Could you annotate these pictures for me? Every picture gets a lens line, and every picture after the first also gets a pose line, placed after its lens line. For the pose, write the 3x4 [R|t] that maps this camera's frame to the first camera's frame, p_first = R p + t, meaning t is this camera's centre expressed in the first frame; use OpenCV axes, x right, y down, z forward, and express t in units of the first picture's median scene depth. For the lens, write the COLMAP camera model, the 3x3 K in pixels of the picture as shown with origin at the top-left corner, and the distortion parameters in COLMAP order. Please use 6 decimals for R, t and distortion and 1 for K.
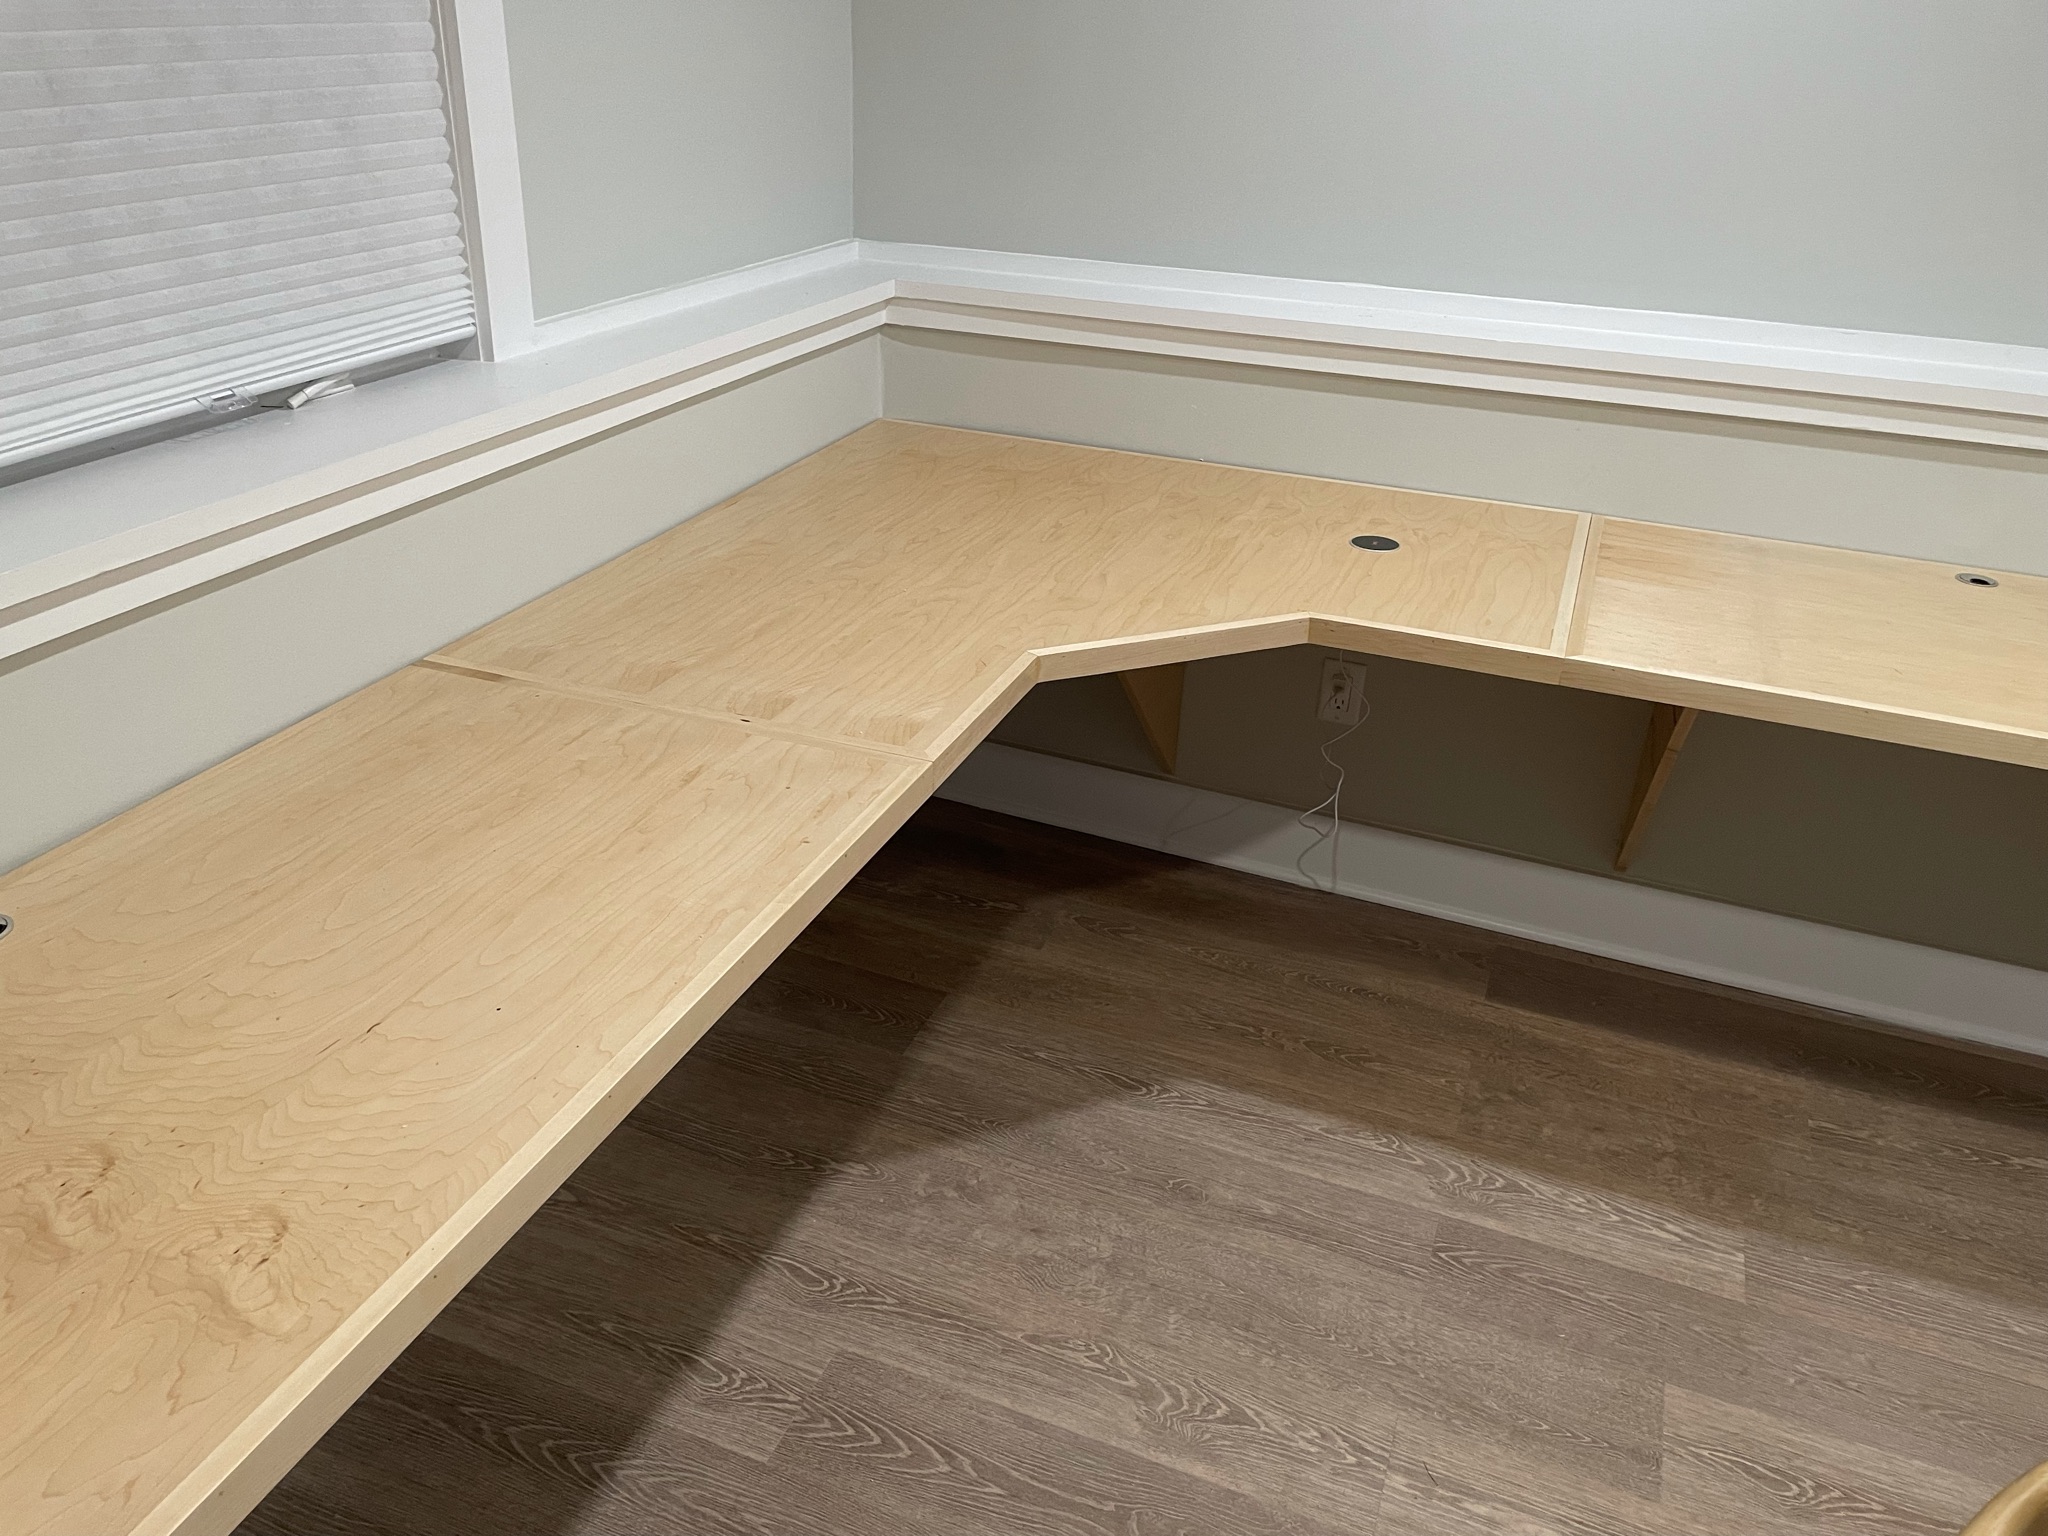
lens RADIAL K [[1567.1, 0, 1014.6], [0, 1567.1, 750.2], [0, 0, 1]] dist [0.084015, -0.118564]
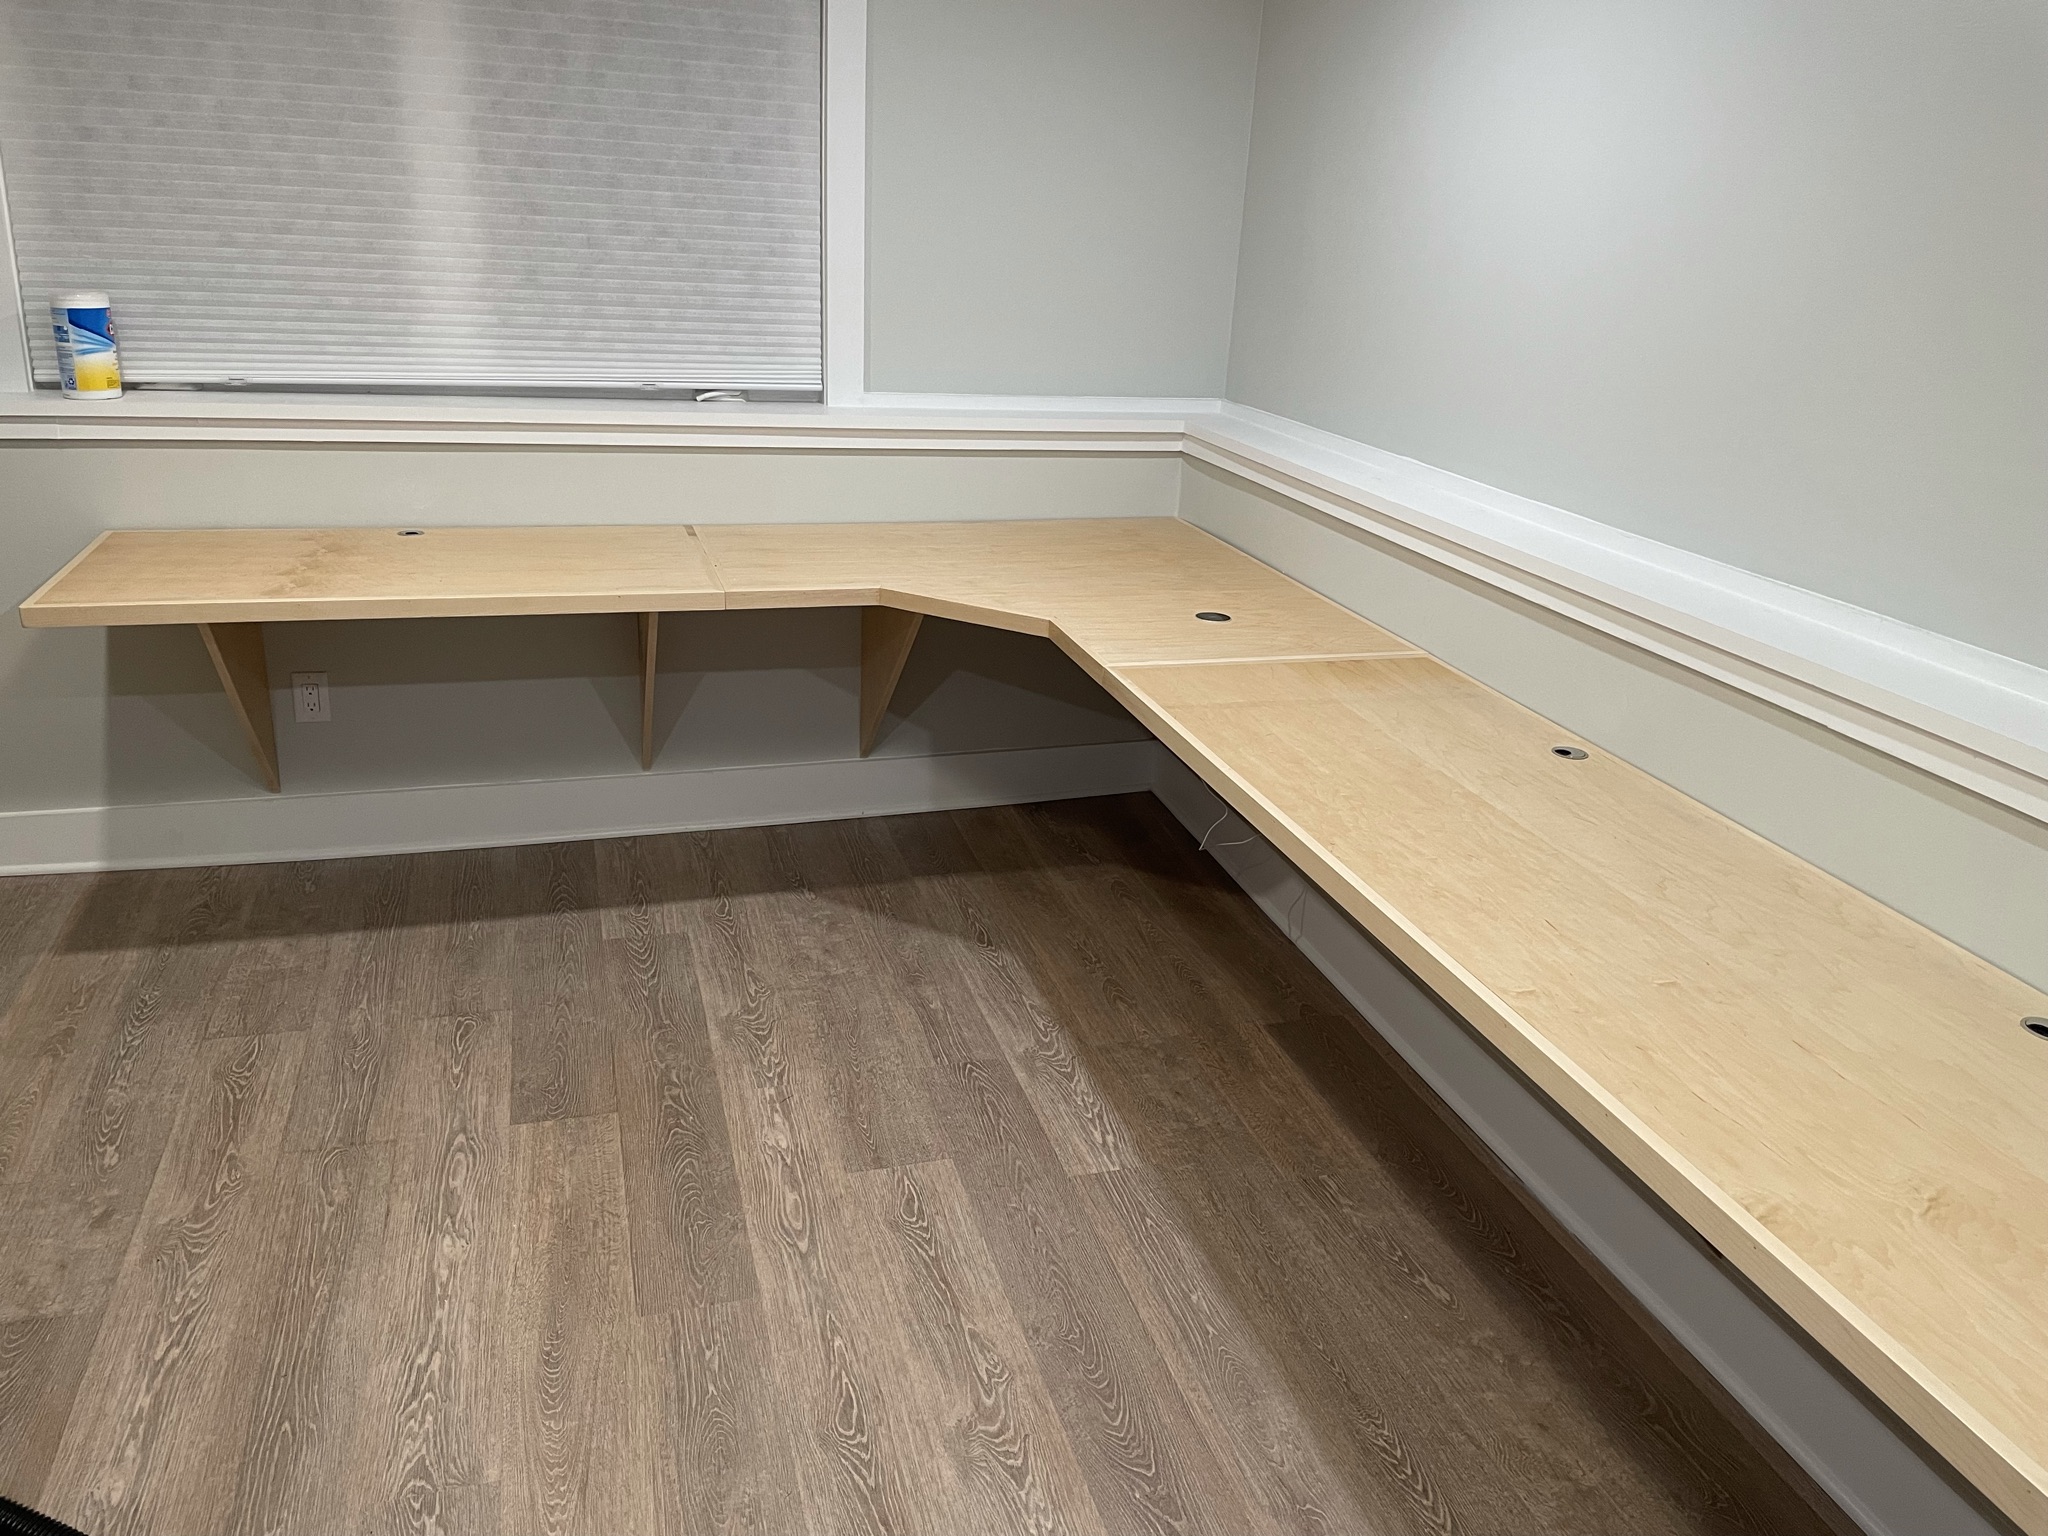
lens RADIAL K [[1567.1, 0, 1014.6], [0, 1567.1, 750.2], [0, 0, 1]] dist [0.084015, -0.118564]
pose [[0.619874, 0.266096, -0.738207, 1.348144], [-0.374471, 0.927029, 0.019716, 0.014035], [0.689586, 0.264215, 0.674286, 0.002719]]
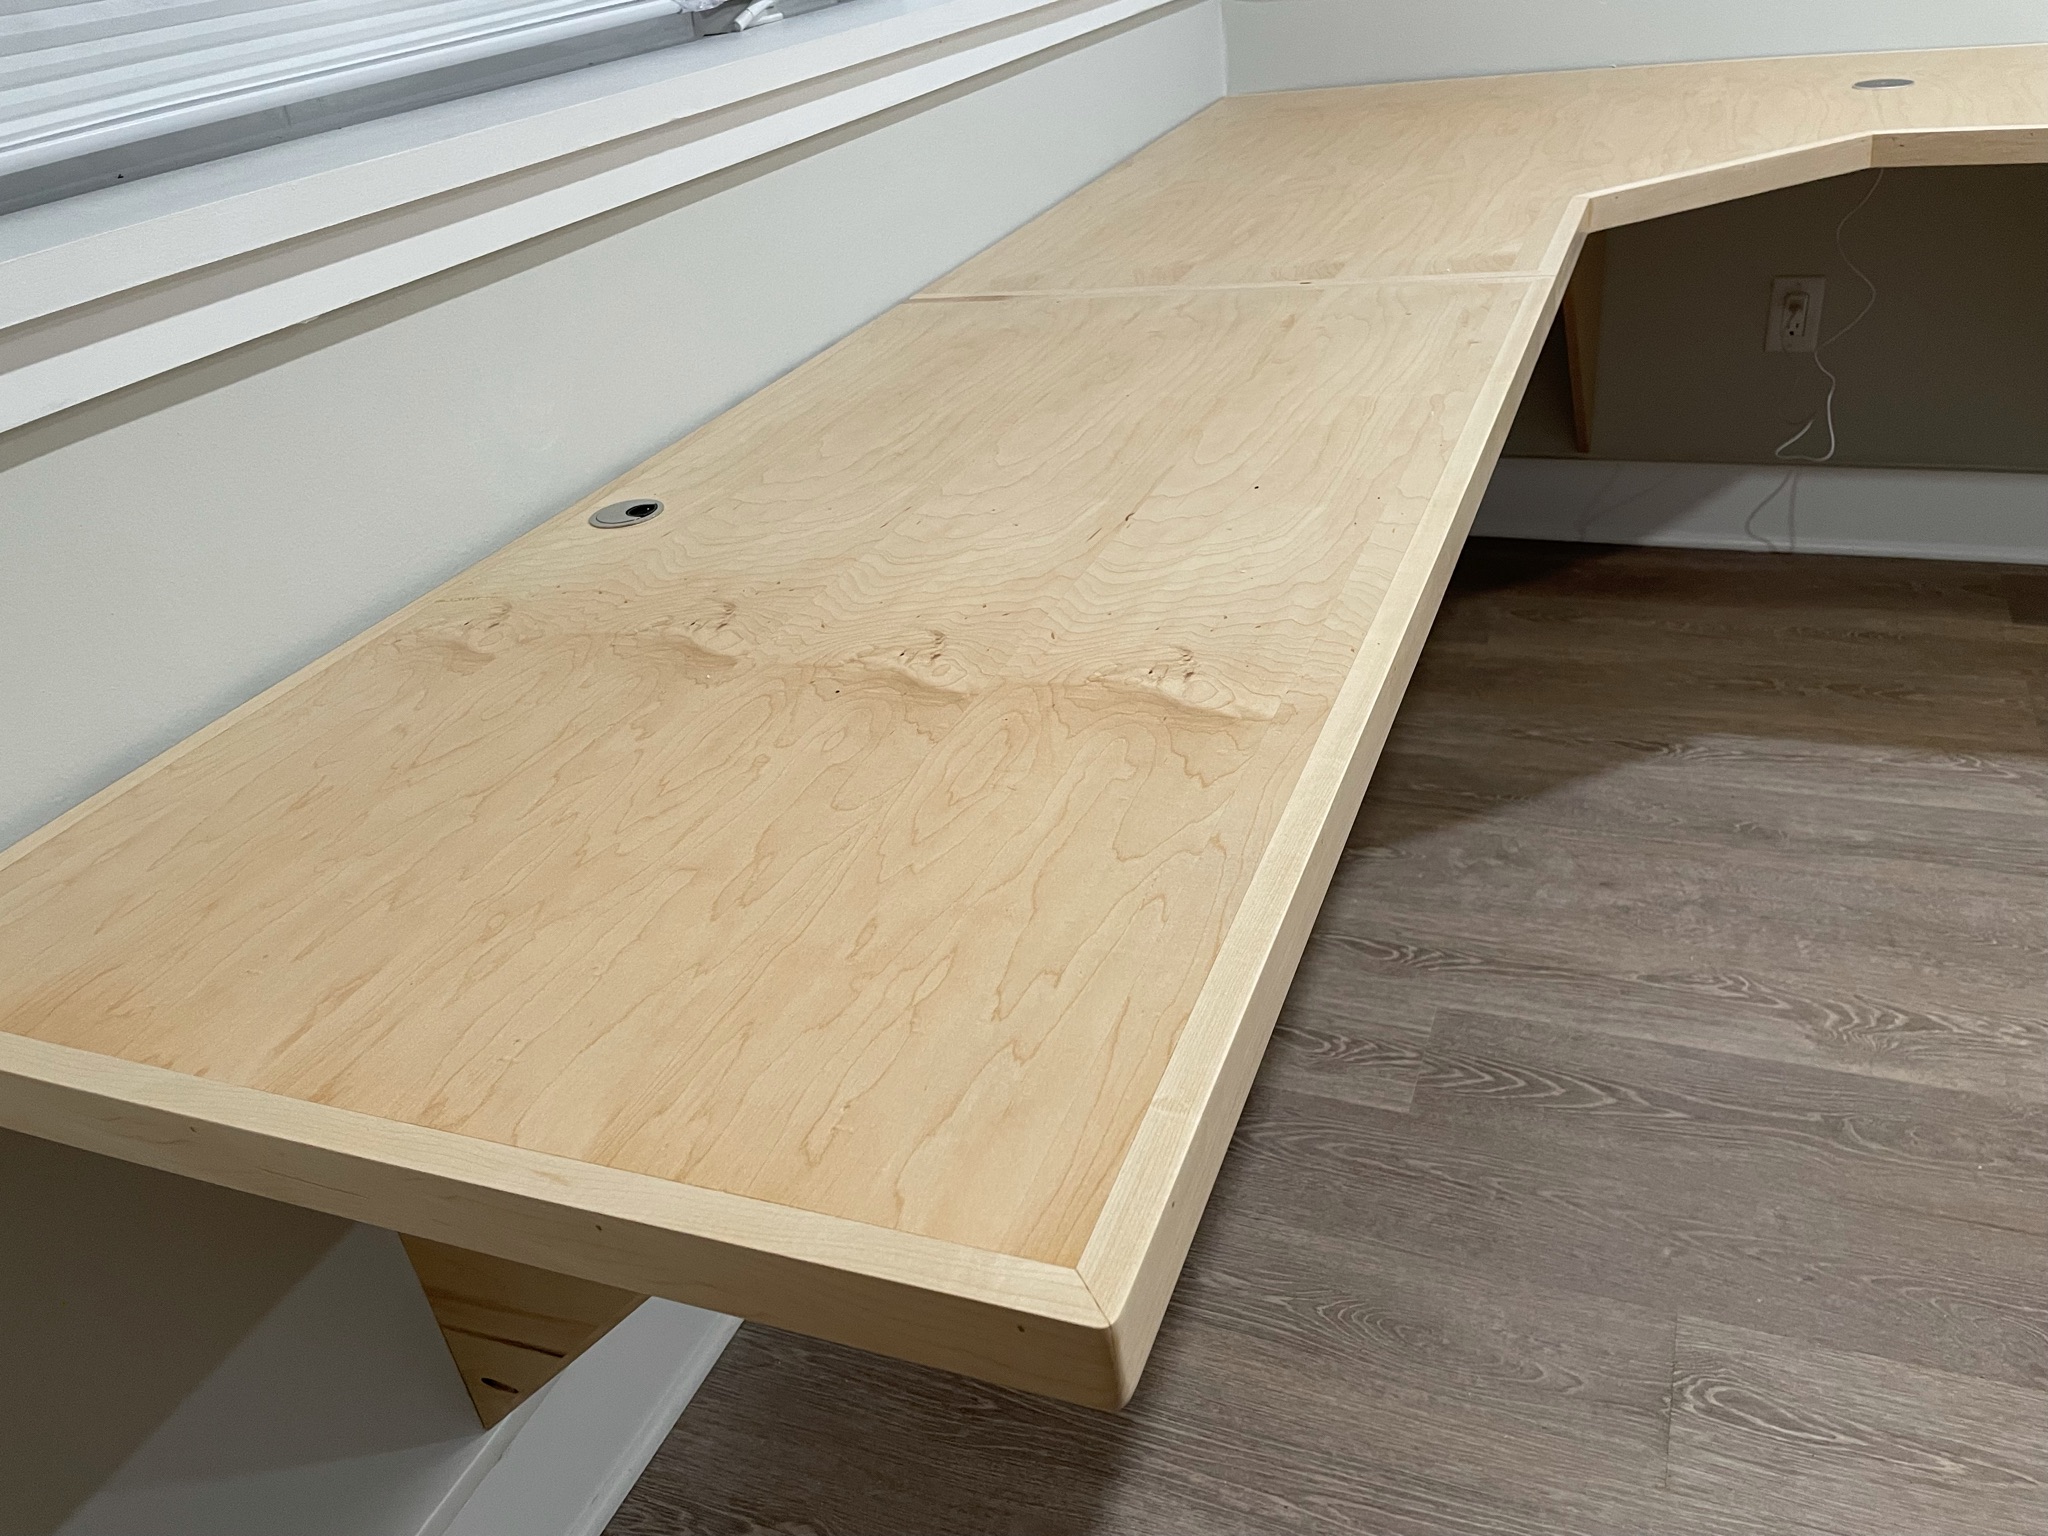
lens RADIAL K [[1573.2, 0, 1024.0], [0, 1573.2, 768.0], [0, 0, 1]] dist [0.083781, -0.122439]
pose [[0.988776, -0.123126, -0.084632, -0.248353], [0.127954, 0.990299, 0.054189, 0.157535], [0.077139, -0.064410, 0.994938, 0.078096]]
